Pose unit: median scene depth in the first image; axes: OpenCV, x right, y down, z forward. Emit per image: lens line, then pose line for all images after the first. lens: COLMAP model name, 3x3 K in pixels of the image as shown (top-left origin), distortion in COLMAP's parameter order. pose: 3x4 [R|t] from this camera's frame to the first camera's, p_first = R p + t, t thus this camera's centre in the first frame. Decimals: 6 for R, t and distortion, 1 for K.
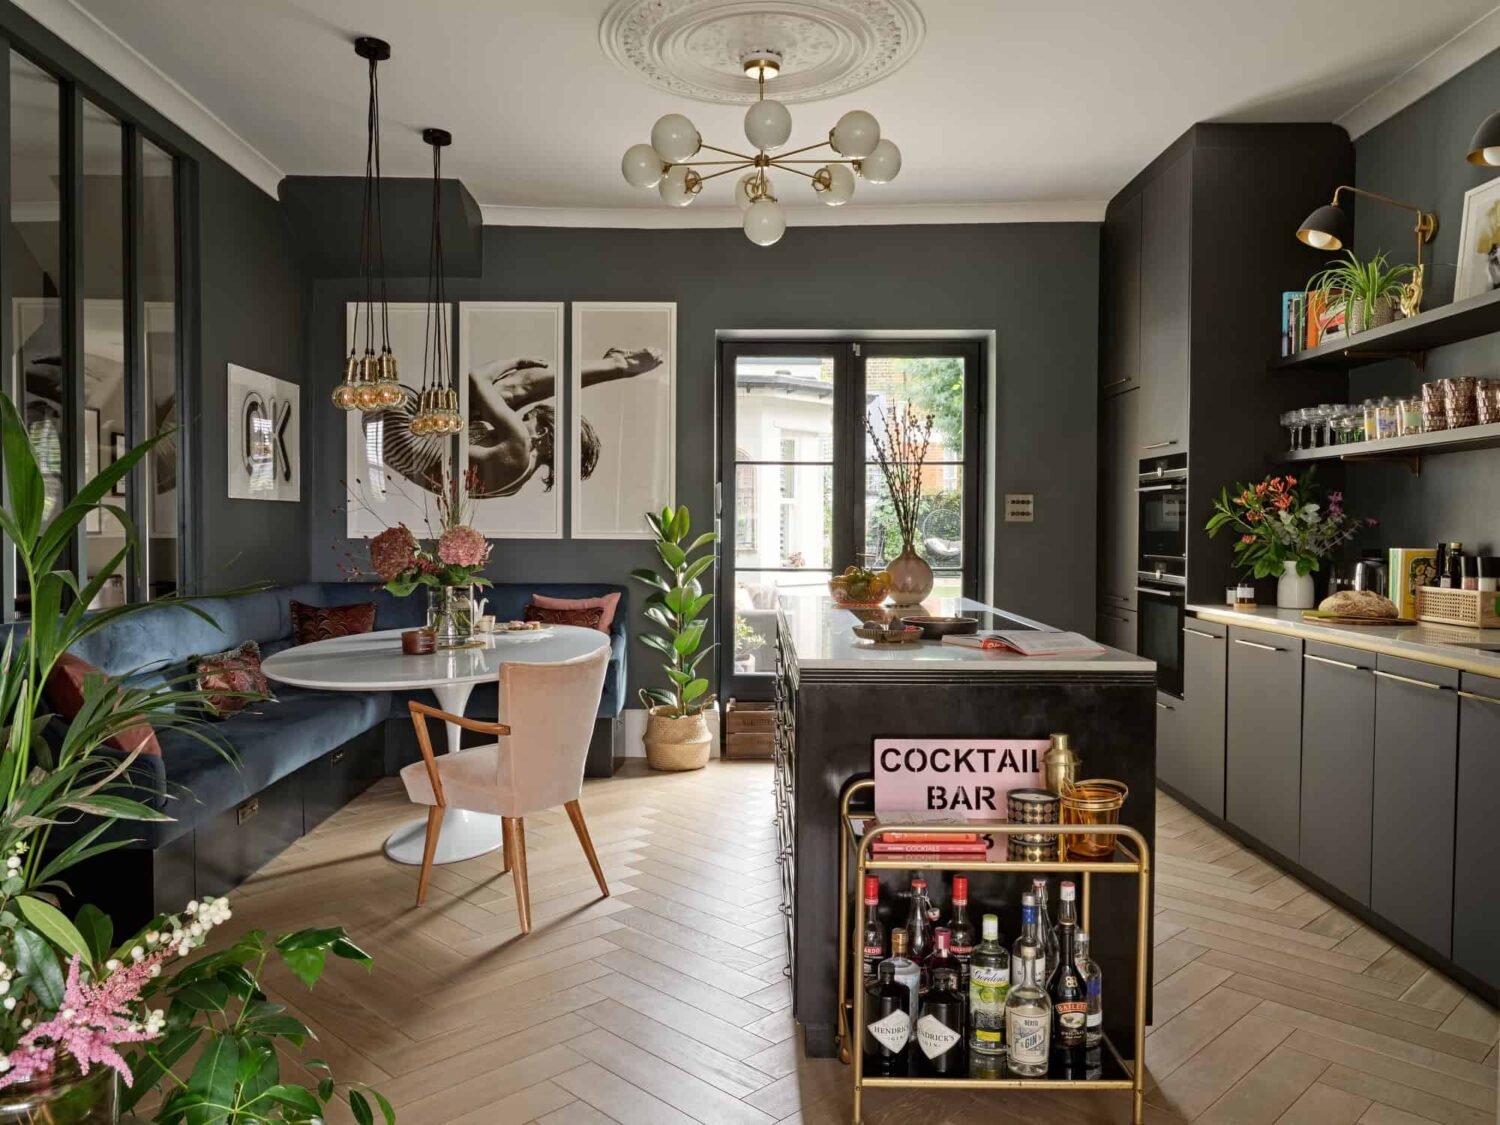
lens RADIAL K [[1108.9, 0, 737.9], [0, 1108.9, 558.0], [0, 0, 1]] dist [0.001139, -0.009680]
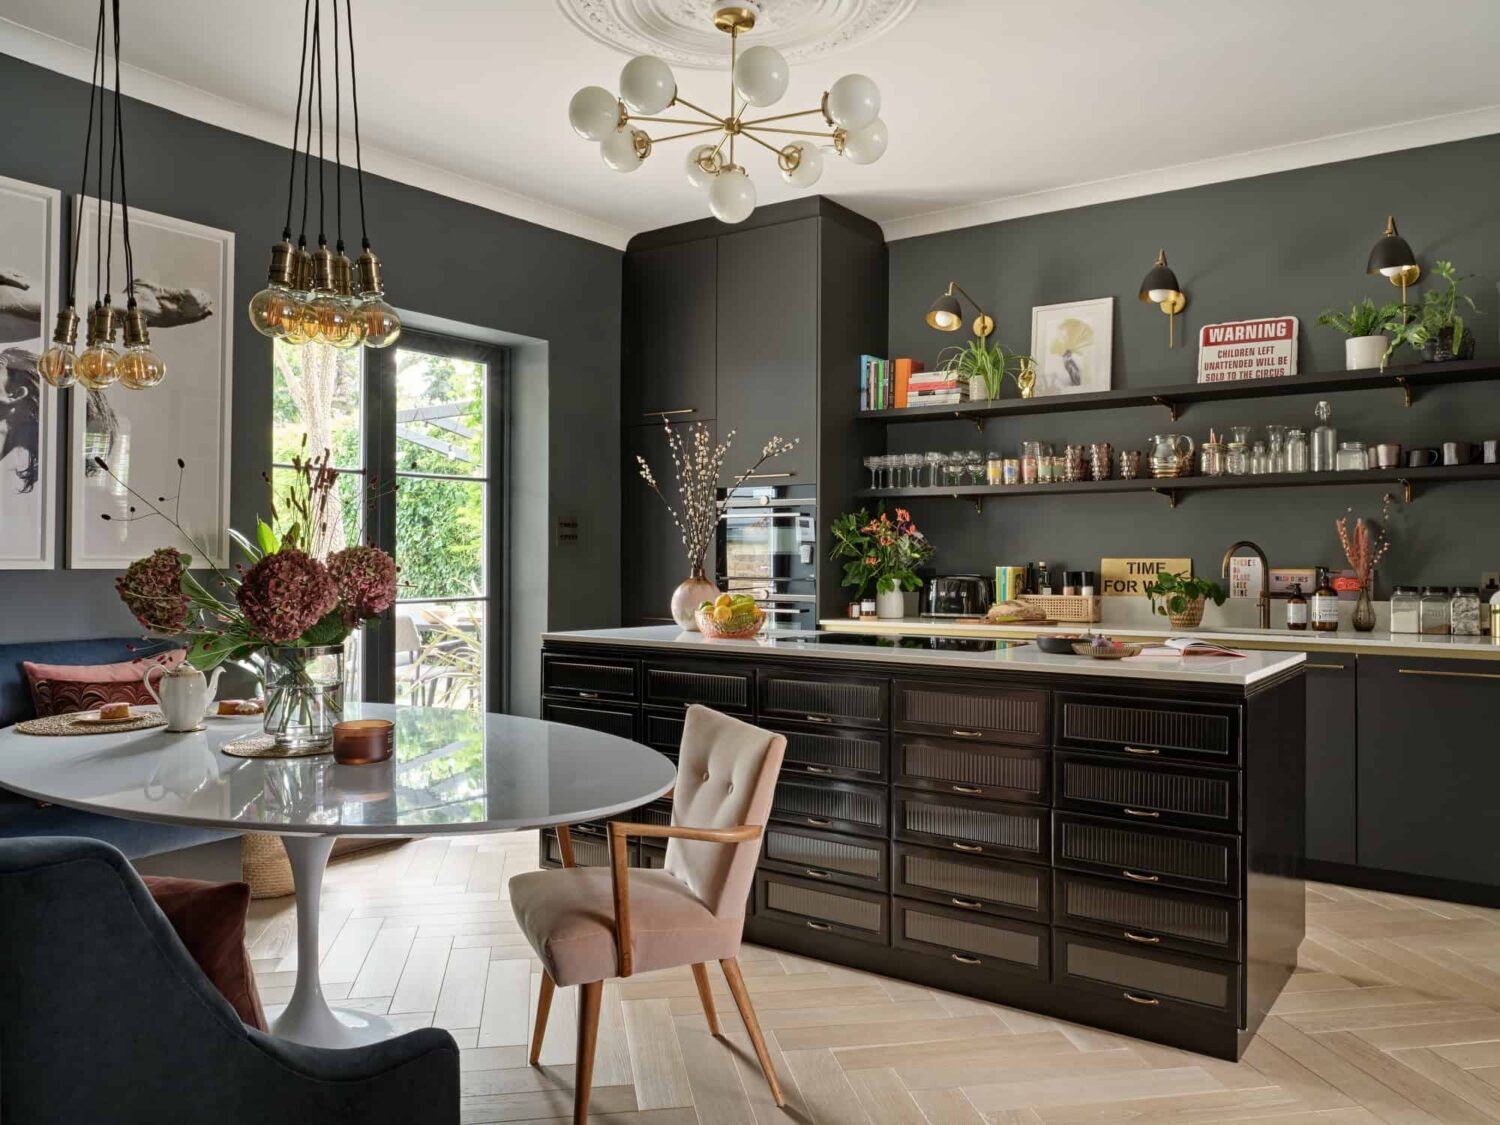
lens RADIAL K [[1108.9, 0, 743.5], [0, 1108.9, 561.3], [0, 0, 1]] dist [0.001139, -0.009680]
pose [[0.577034, -0.006364, 0.816695, -0.554204], [0.023376, 0.999689, -0.008726, -0.009160], [-0.816385, 0.024127, 0.577003, 0.411713]]
